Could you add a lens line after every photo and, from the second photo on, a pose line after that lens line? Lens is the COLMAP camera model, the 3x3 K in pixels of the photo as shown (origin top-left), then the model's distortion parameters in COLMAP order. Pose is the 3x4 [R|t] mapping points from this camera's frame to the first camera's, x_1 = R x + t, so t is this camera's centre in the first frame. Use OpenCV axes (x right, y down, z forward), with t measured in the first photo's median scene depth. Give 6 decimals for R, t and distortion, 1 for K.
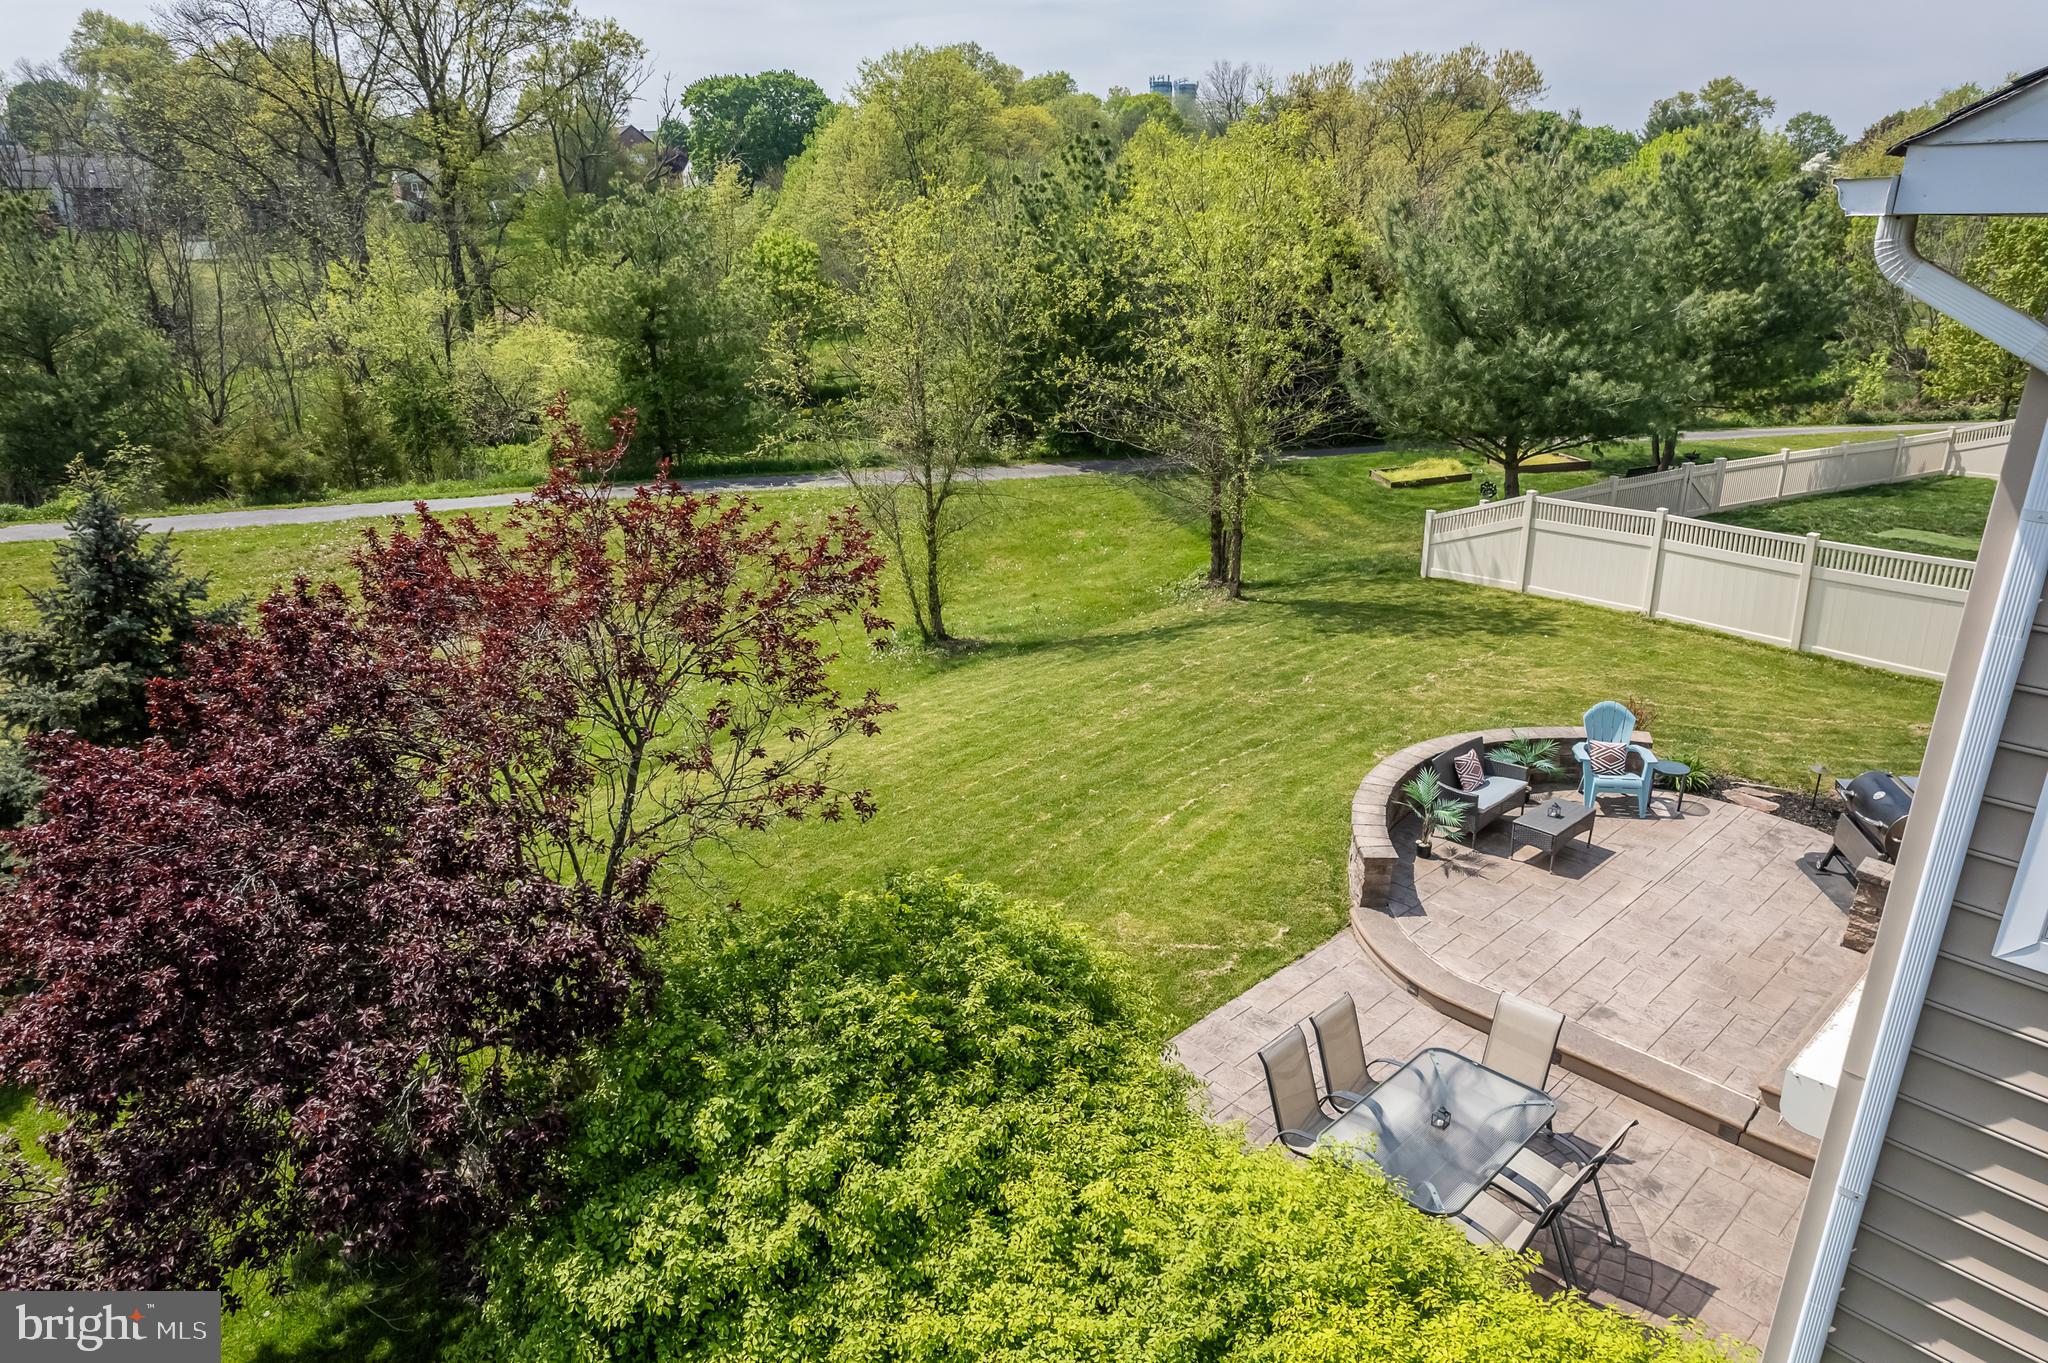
lens RADIAL K [[1307.0, 0, 1033.6], [0, 1307.0, 682.0], [0, 0, 1]] dist [-0.068127, 0.053520]
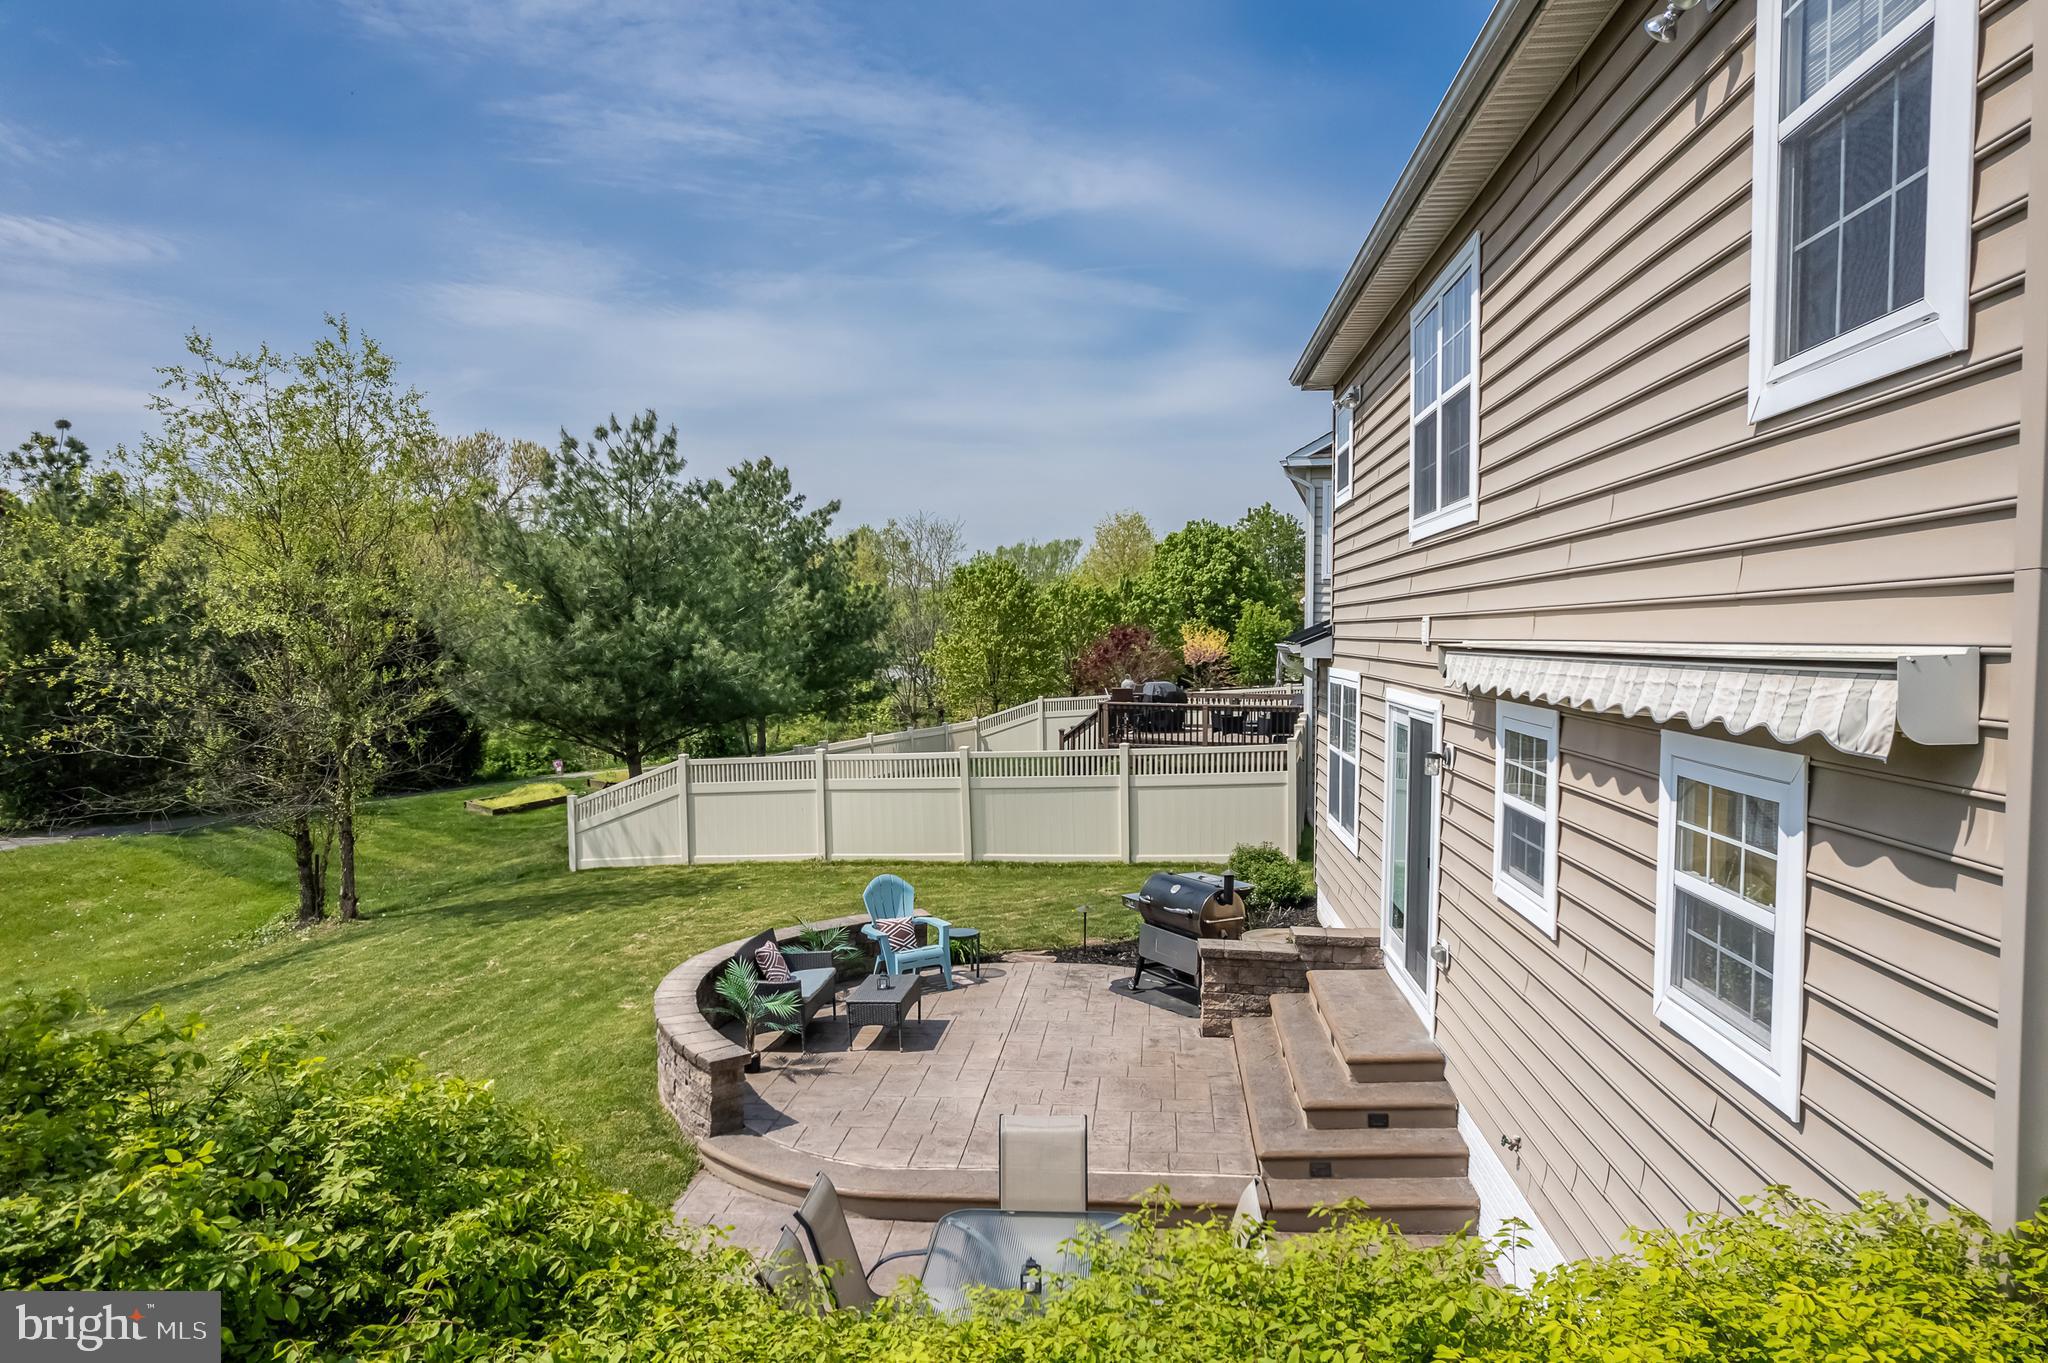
lens RADIAL K [[1307.0, 0, 1030.1], [0, 1307.0, 690.4], [0, 0, 1]] dist [-0.068127, 0.053520]
pose [[0.755275, -0.034274, 0.654511, -0.045662], [0.227151, 0.950426, -0.212351, 0.071835], [-0.614786, 0.309056, 0.725618, 0.156363]]
